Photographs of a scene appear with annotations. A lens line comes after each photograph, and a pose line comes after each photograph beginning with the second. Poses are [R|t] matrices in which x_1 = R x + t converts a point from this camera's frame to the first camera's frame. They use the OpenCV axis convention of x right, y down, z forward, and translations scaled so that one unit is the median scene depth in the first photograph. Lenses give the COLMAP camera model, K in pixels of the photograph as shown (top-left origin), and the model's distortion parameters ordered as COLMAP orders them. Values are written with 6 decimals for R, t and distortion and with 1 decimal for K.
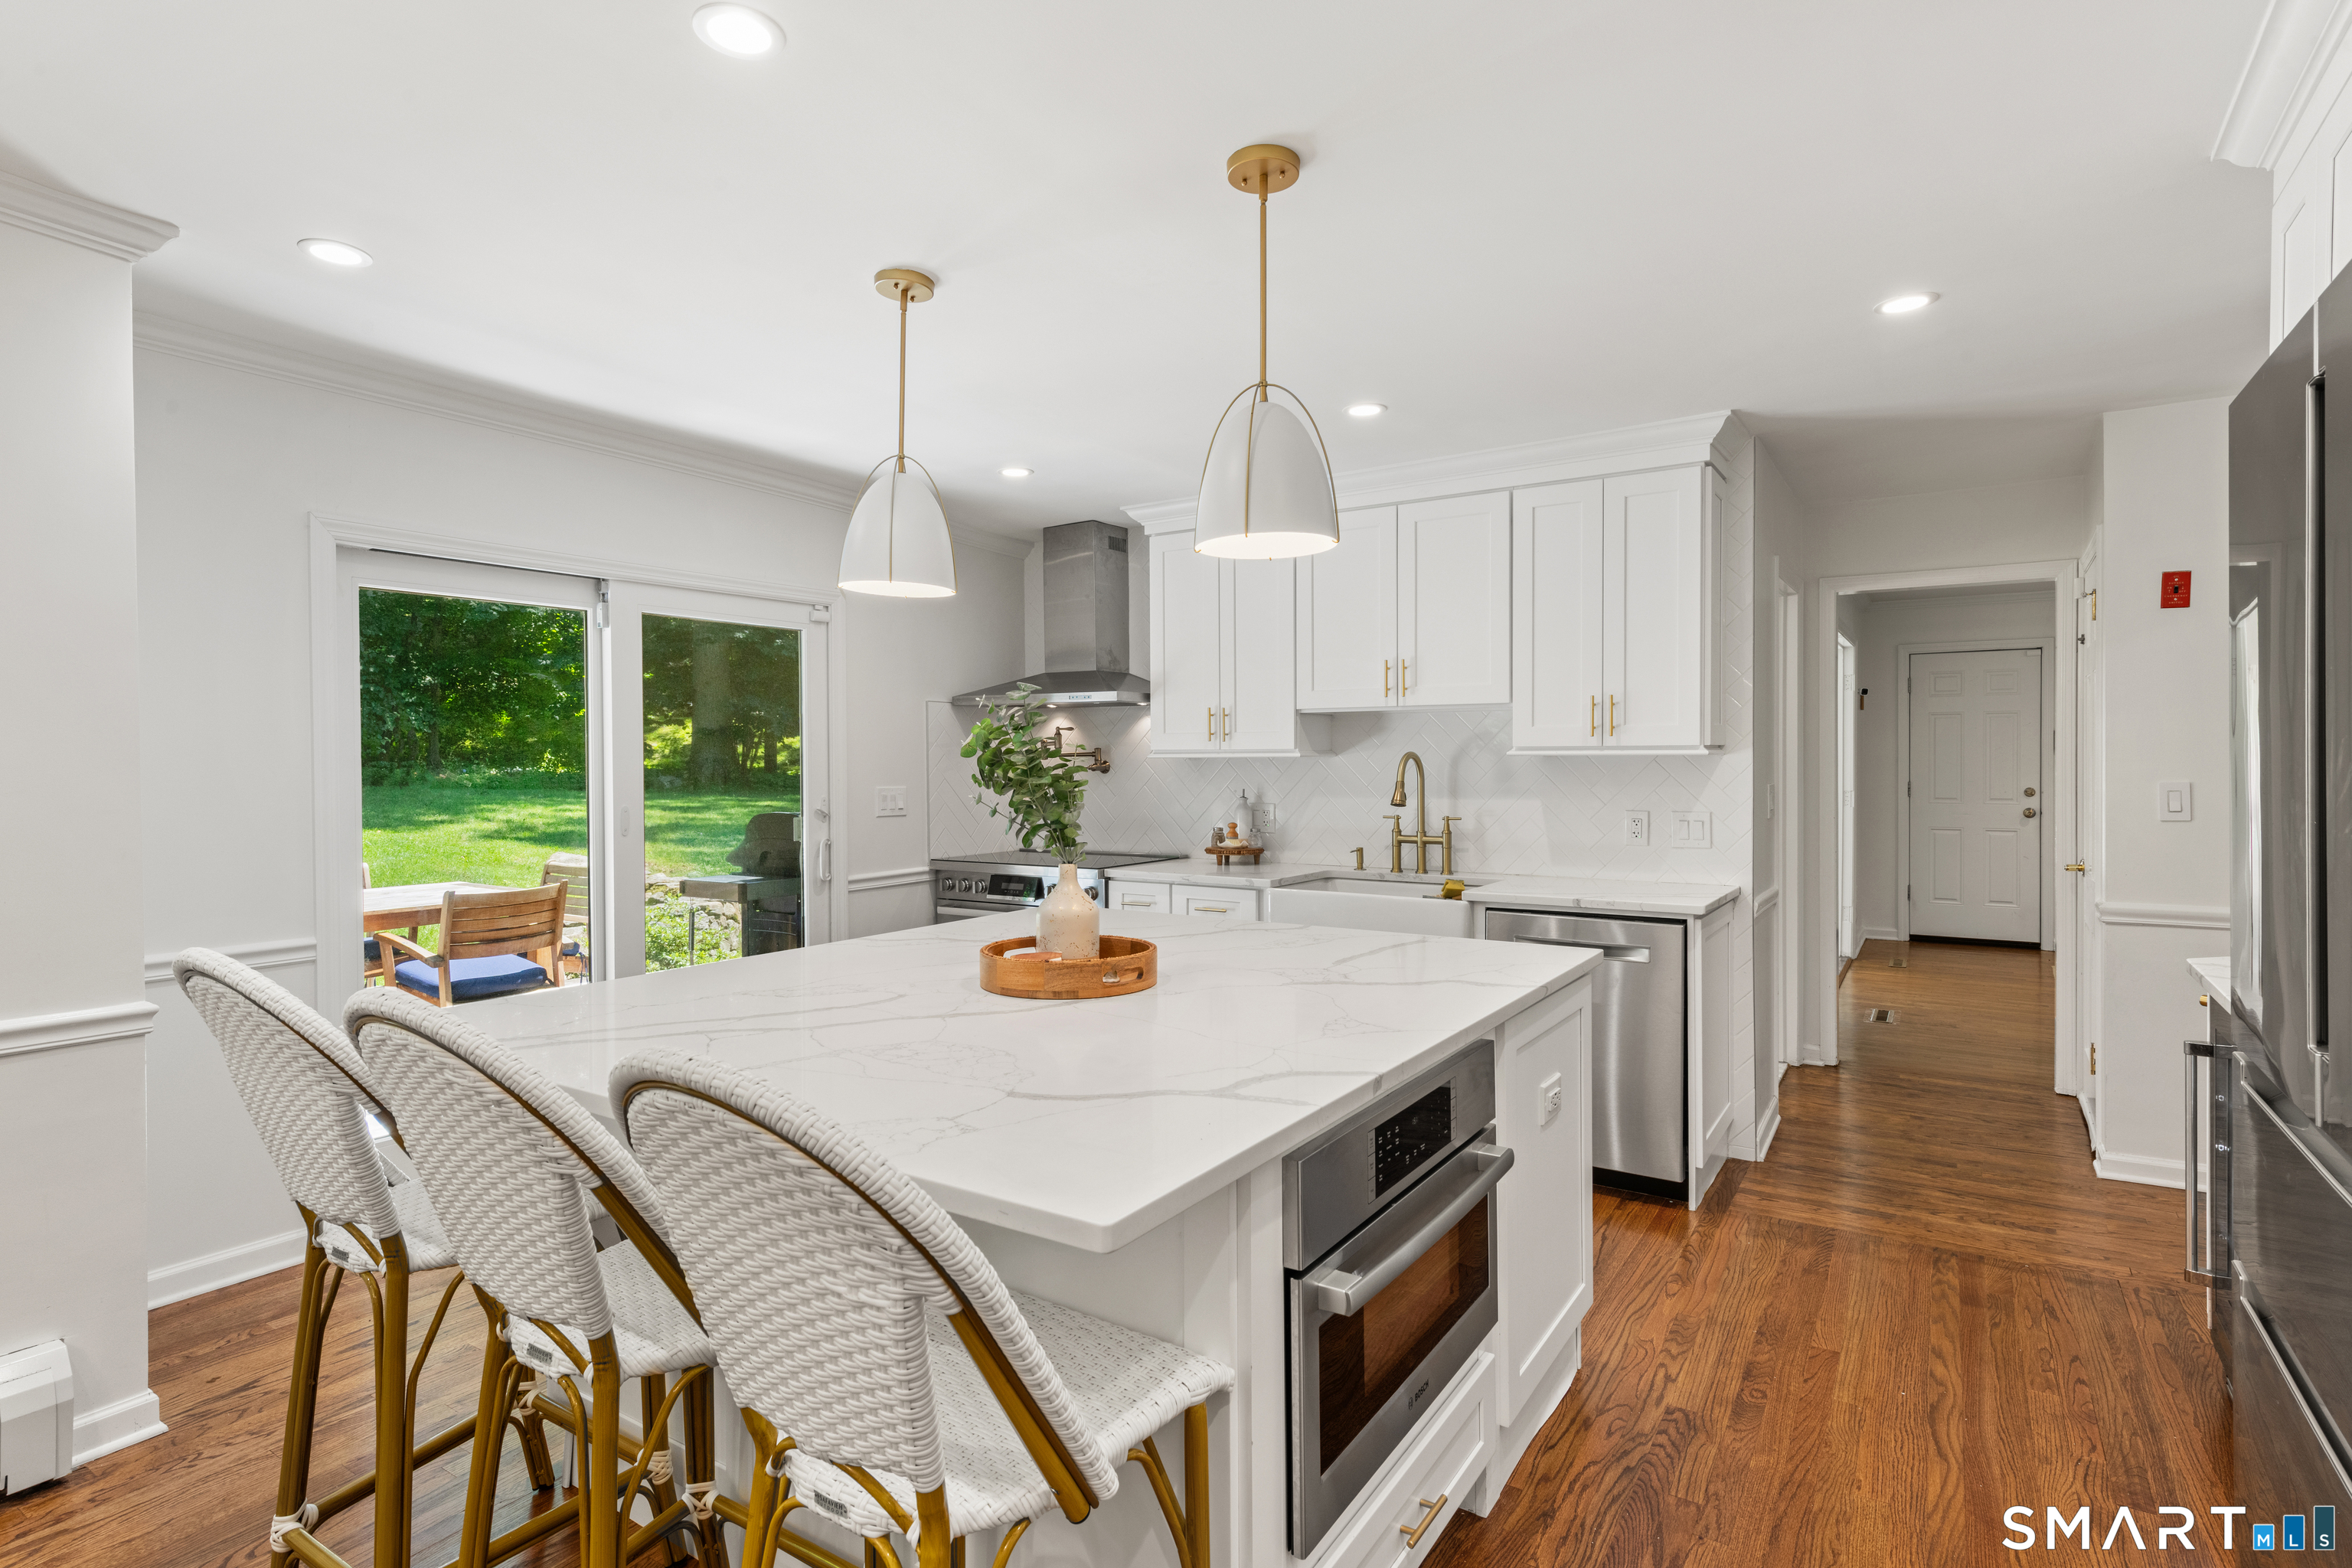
lens RADIAL K [[1179.4, 0, 1182.4], [0, 1179.4, 778.2], [0, 0, 1]] dist [0.003431, 0.000270]
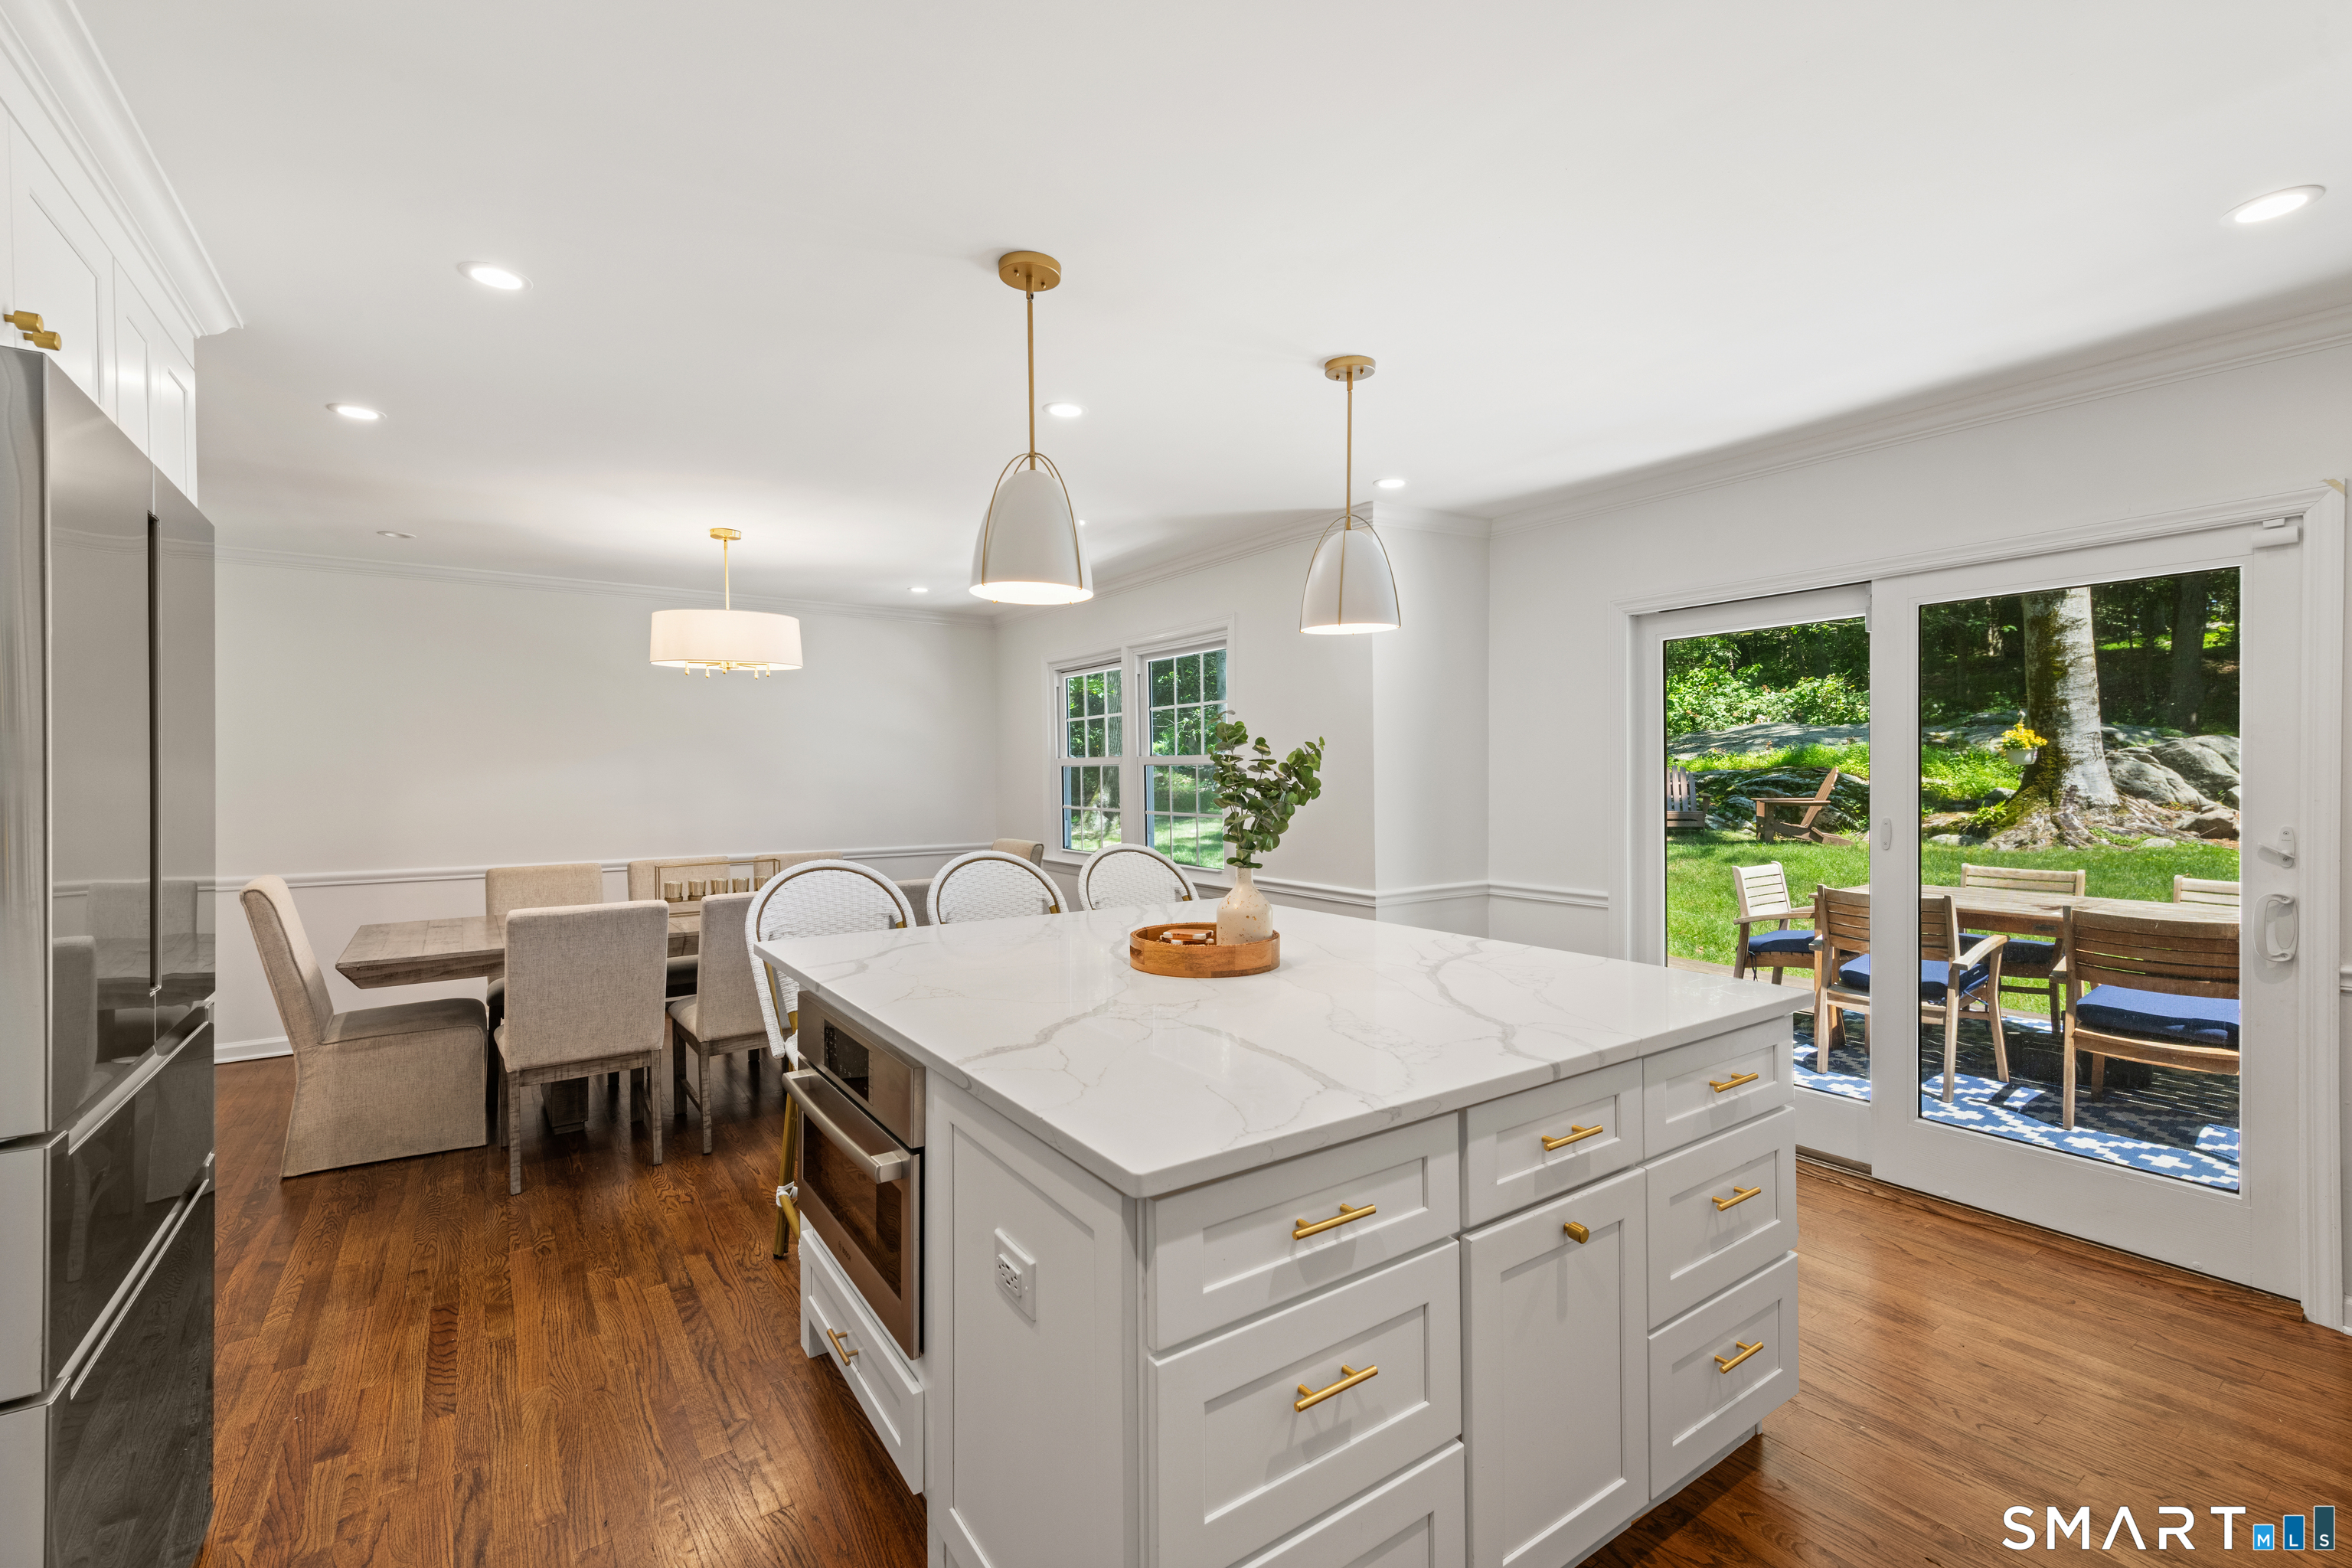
lens RADIAL K [[1005.0, 0, 1163.4], [0, 1005.0, 787.7], [0, 0, 1]] dist [0.001385, -0.002141]
pose [[-0.393728, 0.018805, -0.919035, 0.418368], [-0.006486, 0.999709, 0.023234, -0.013197], [0.919204, 0.015109, -0.393492, 0.679135]]
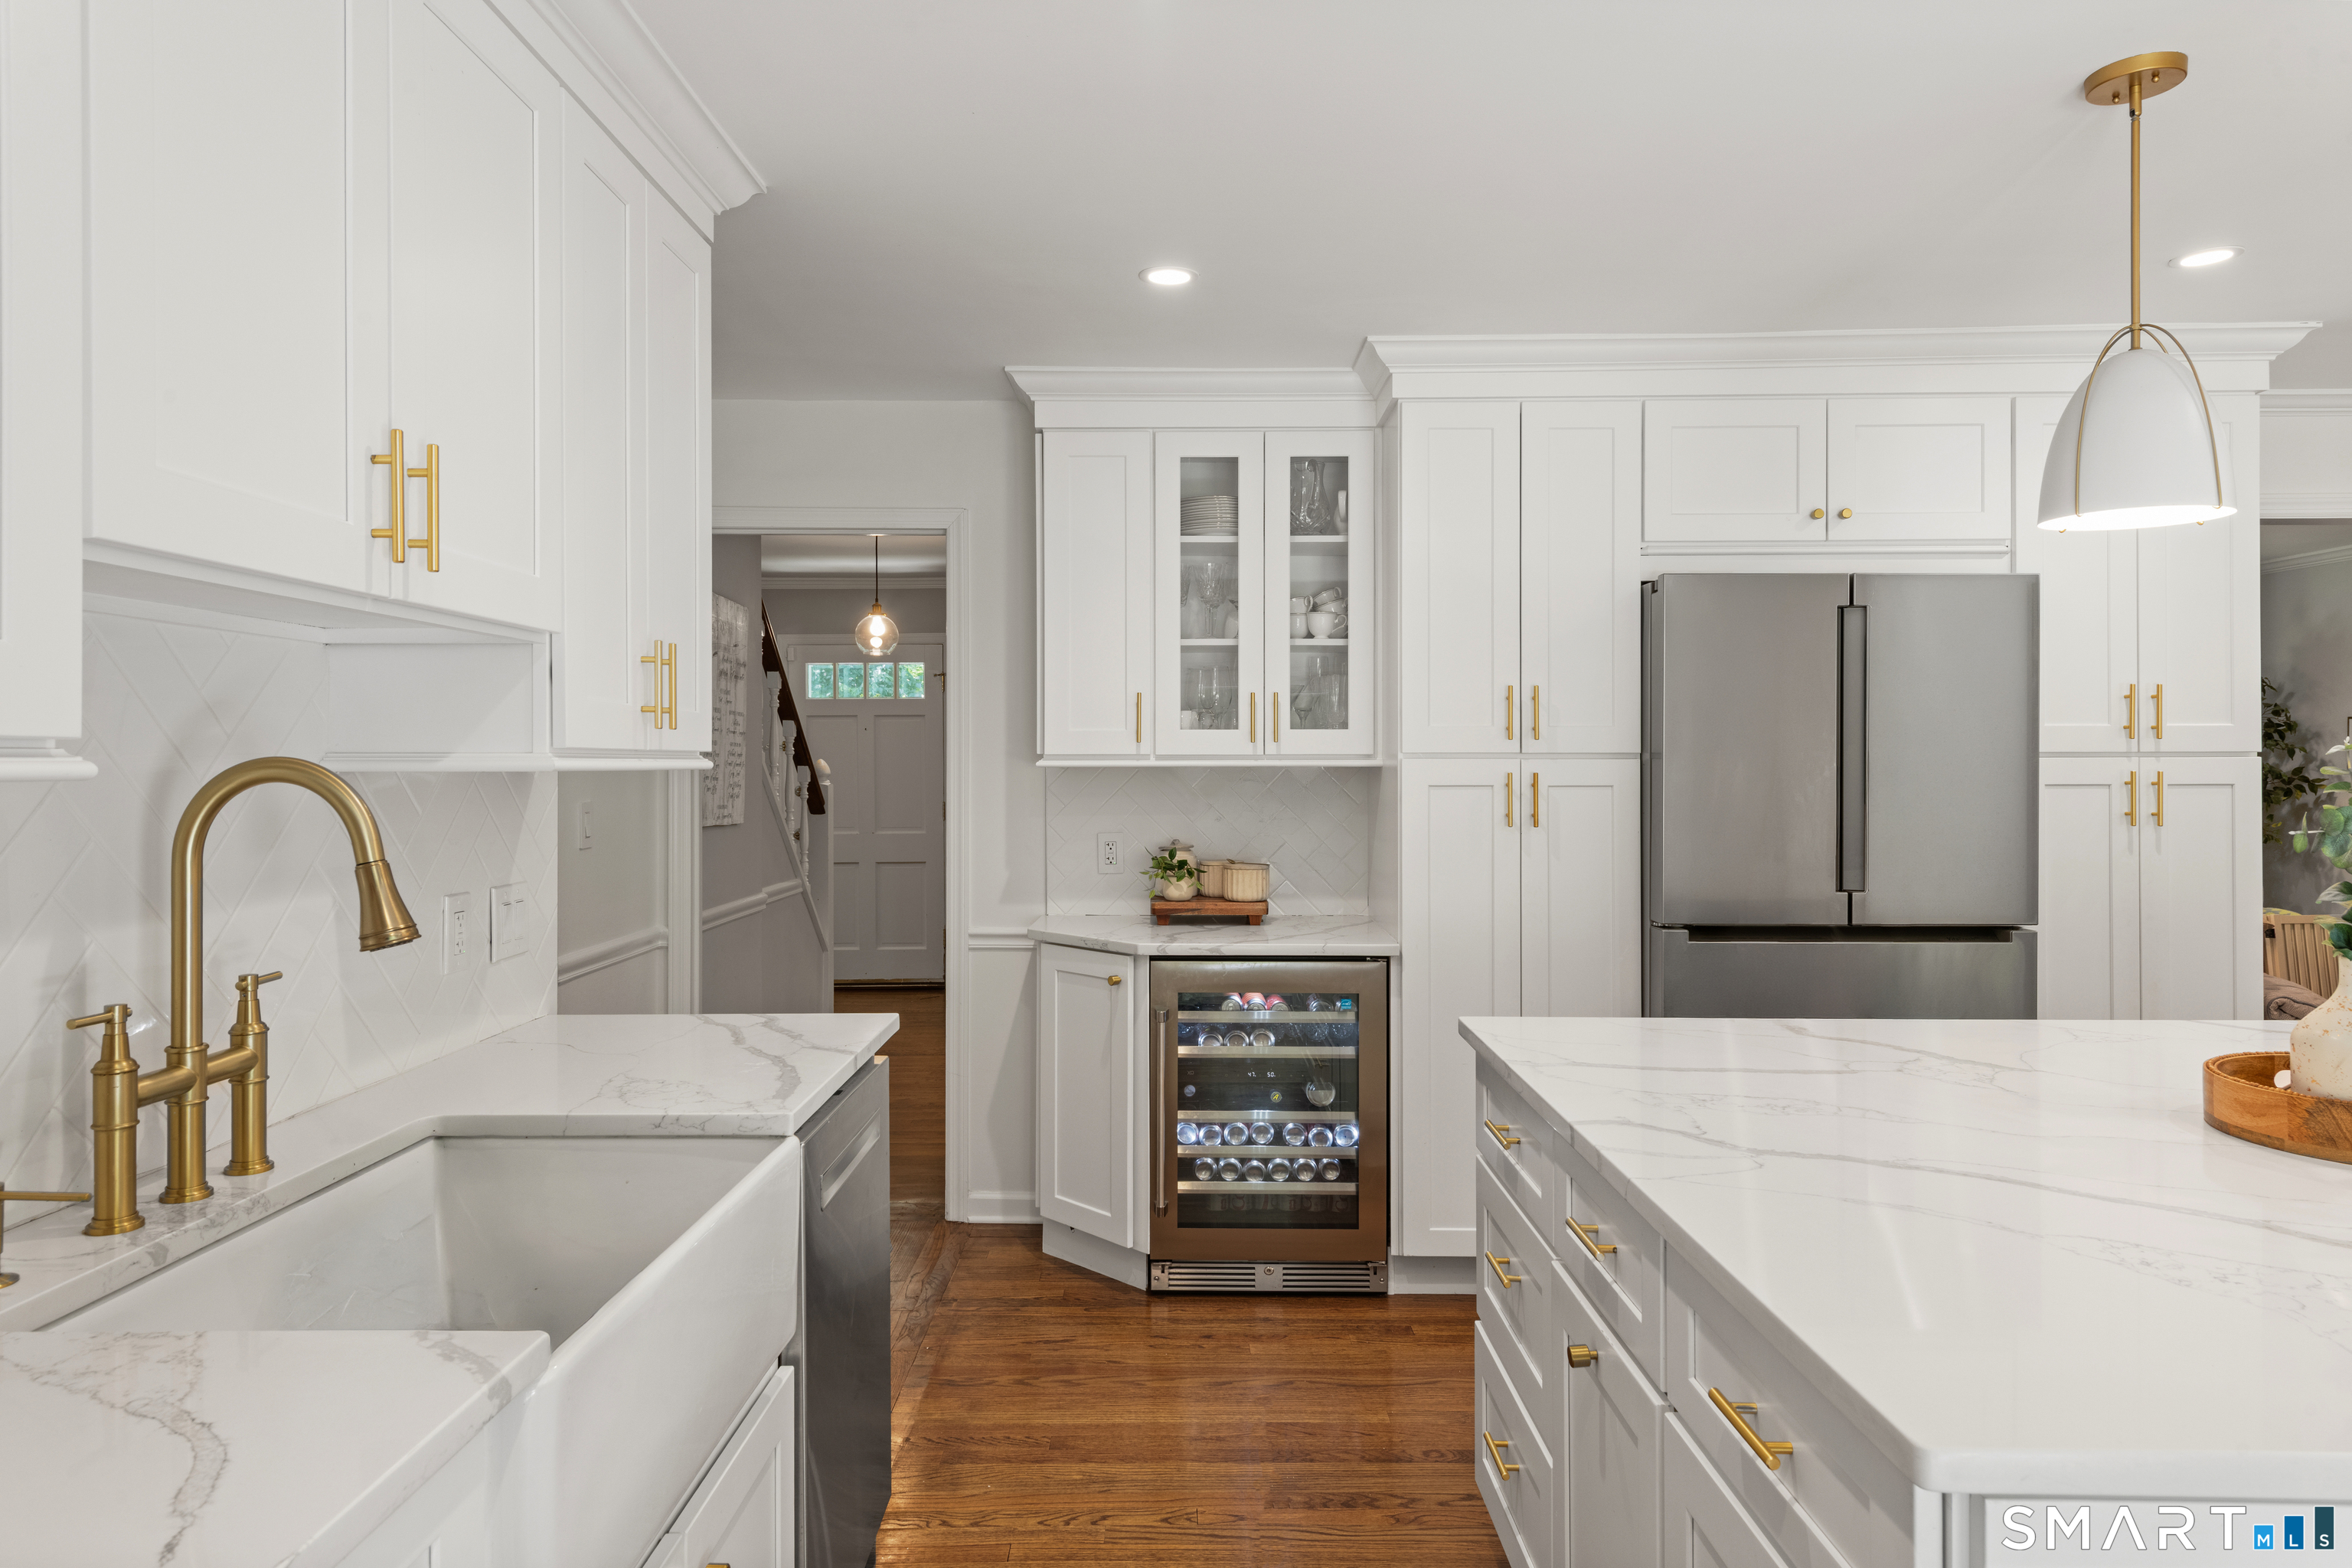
lens RADIAL K [[1469.7, 0, 1175.0], [0, 1469.7, 763.0], [0, 0, 1]] dist [0.005001, -0.003450]
pose [[-0.534617, 0.002170, 0.845092, -0.205936], [0.015077, 0.999862, 0.006971, -0.019876], [-0.844960, 0.016468, -0.534576, 0.967013]]
